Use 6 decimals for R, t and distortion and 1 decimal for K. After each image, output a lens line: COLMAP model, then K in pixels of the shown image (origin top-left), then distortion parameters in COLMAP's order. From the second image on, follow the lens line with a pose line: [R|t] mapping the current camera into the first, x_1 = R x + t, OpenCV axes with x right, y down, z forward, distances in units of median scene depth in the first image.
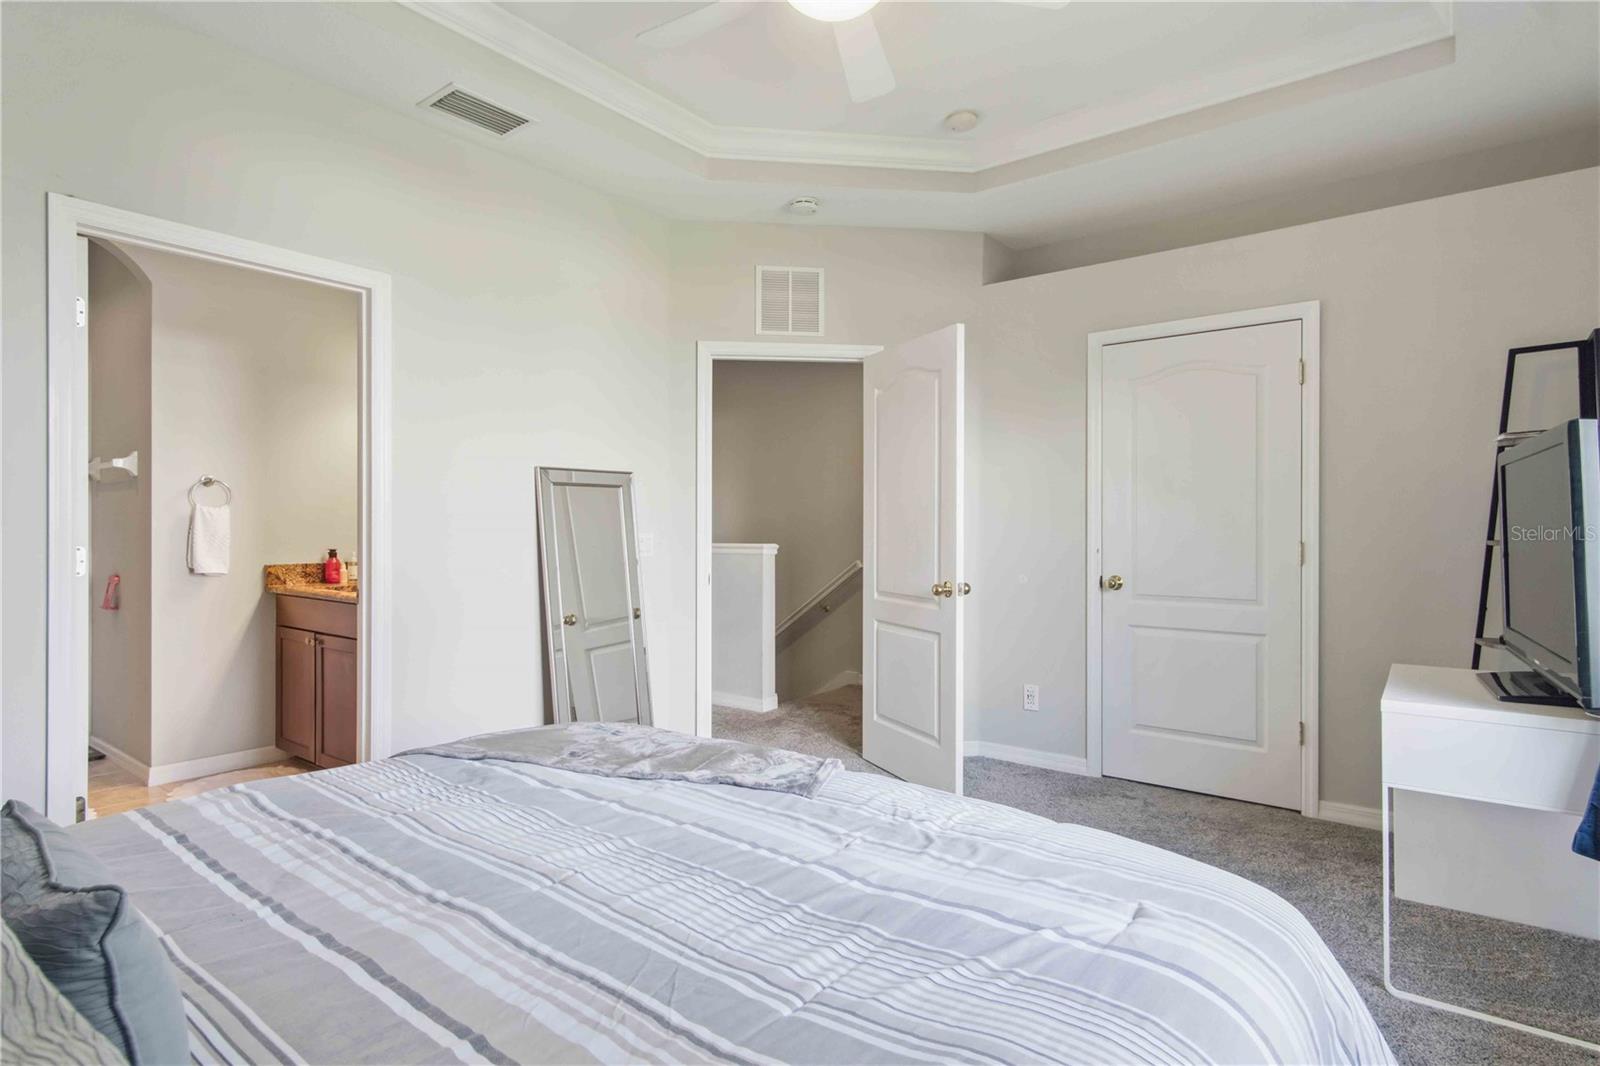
lens RADIAL K [[843.7, 0, 802.9], [0, 843.7, 524.5], [0, 0, 1]] dist [-0.001871, 0.004597]
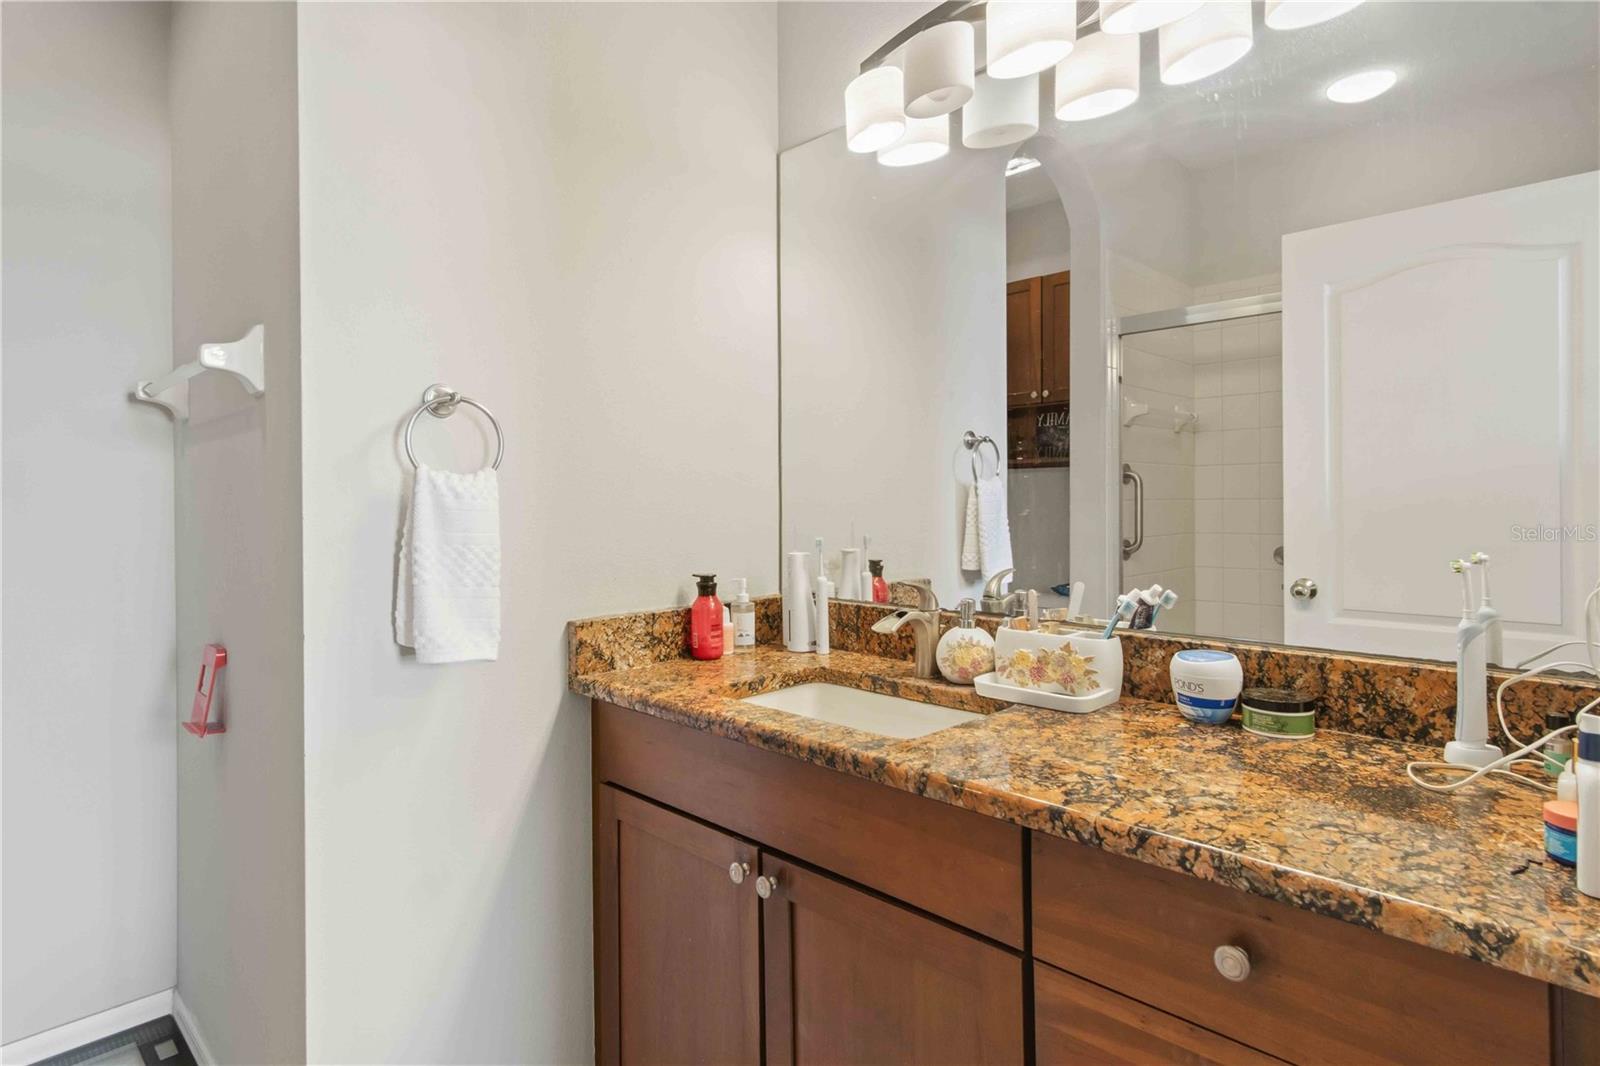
lens RADIAL K [[843.7, 0, 808.8], [0, 843.7, 494.8], [0, 0, 1]] dist [-0.001871, 0.004597]
pose [[0.993977, -0.011954, -0.108938, -0.486753], [0.011371, 0.999918, -0.005970, -0.007229], [0.109000, 0.004695, 0.994031, 0.627401]]
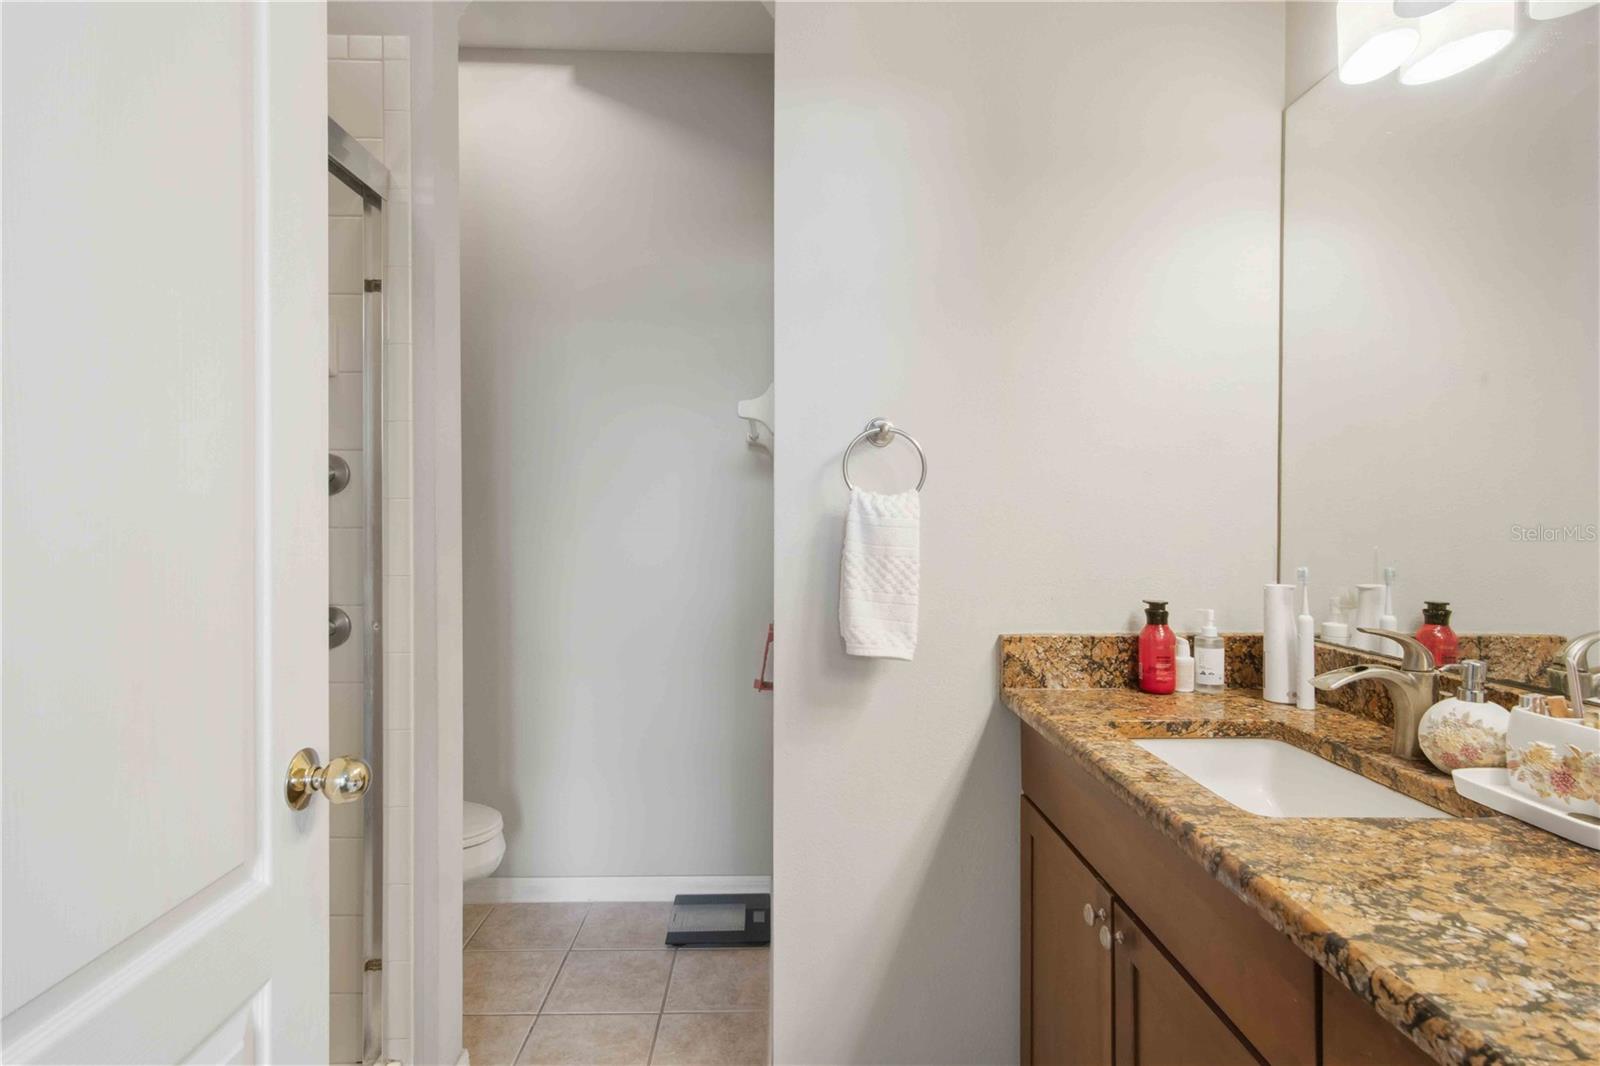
lens RADIAL K [[843.7, 0, 806.1], [0, 843.7, 518.9], [0, 0, 1]] dist [-0.001871, 0.004597]
pose [[0.639521, -0.002141, -0.768771, -0.385847], [-0.001561, 0.999990, -0.004083, -0.006585], [0.768772, 0.003811, 0.639512, 0.669942]]
